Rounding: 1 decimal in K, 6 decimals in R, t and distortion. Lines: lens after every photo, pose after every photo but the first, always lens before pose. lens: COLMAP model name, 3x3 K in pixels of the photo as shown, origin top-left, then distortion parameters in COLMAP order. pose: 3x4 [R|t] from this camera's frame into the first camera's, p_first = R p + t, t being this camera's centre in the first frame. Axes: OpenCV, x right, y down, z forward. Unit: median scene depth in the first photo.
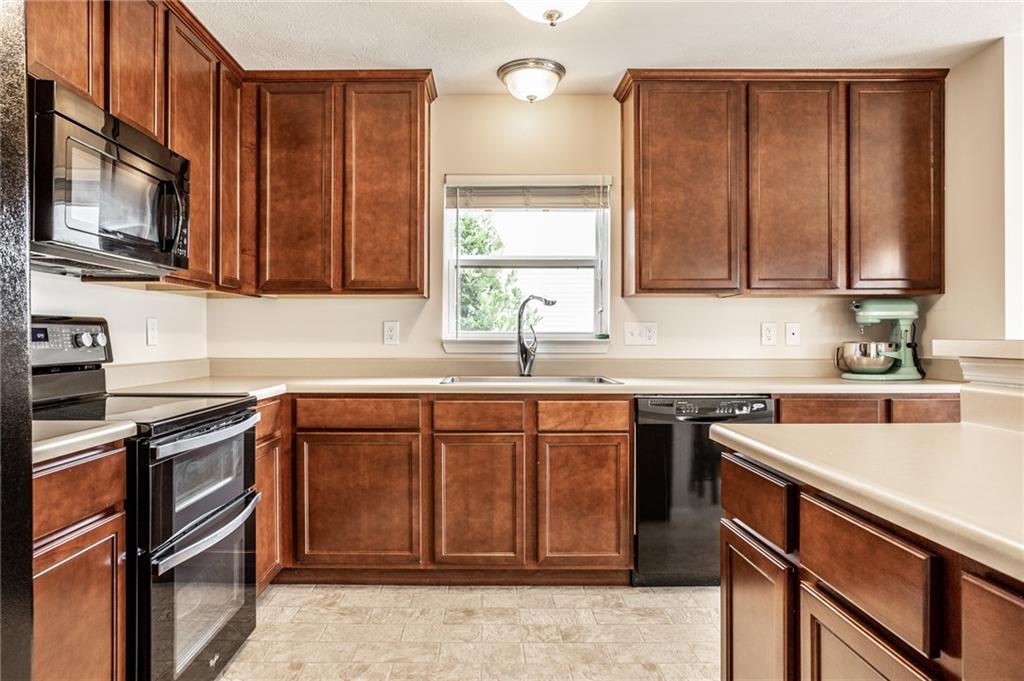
lens RADIAL K [[654.1, 0, 512.0], [0, 654.1, 340.5], [0, 0, 1]] dist [-0.002795, -0.000891]
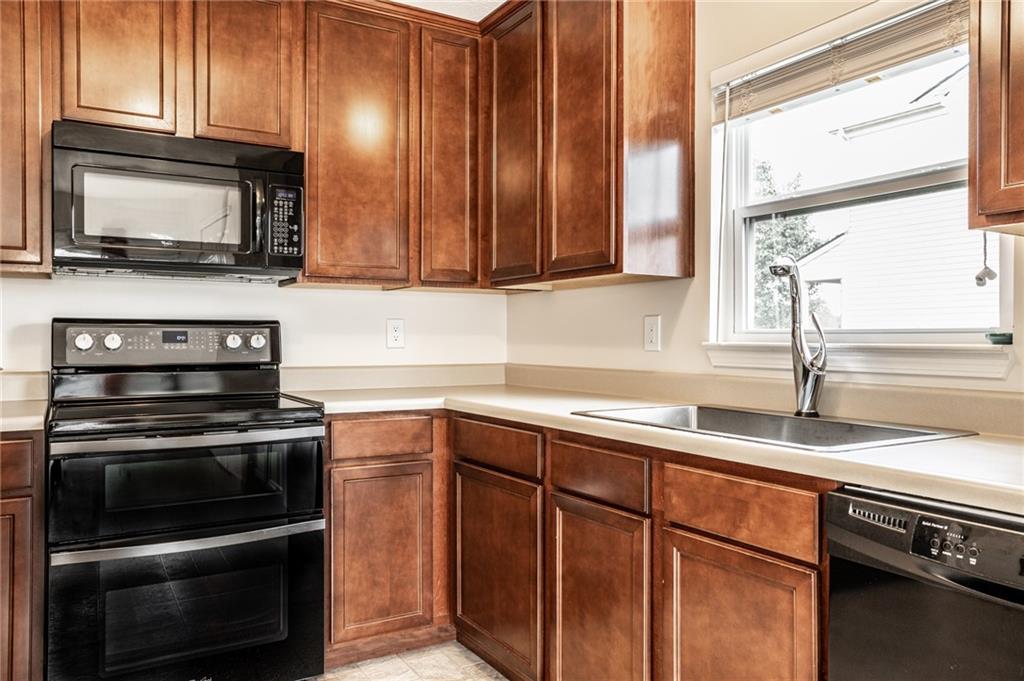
lens RADIAL K [[767.6, 0, 512.0], [0, 767.6, 340.5], [0, 0, 1]] dist [0.003642, 0.001696]
pose [[0.490180, 0.001854, -0.871619, 0.508856], [-0.005690, 0.999983, -0.001073, -0.003244], [0.871603, 0.005485, 0.490182, 0.591090]]
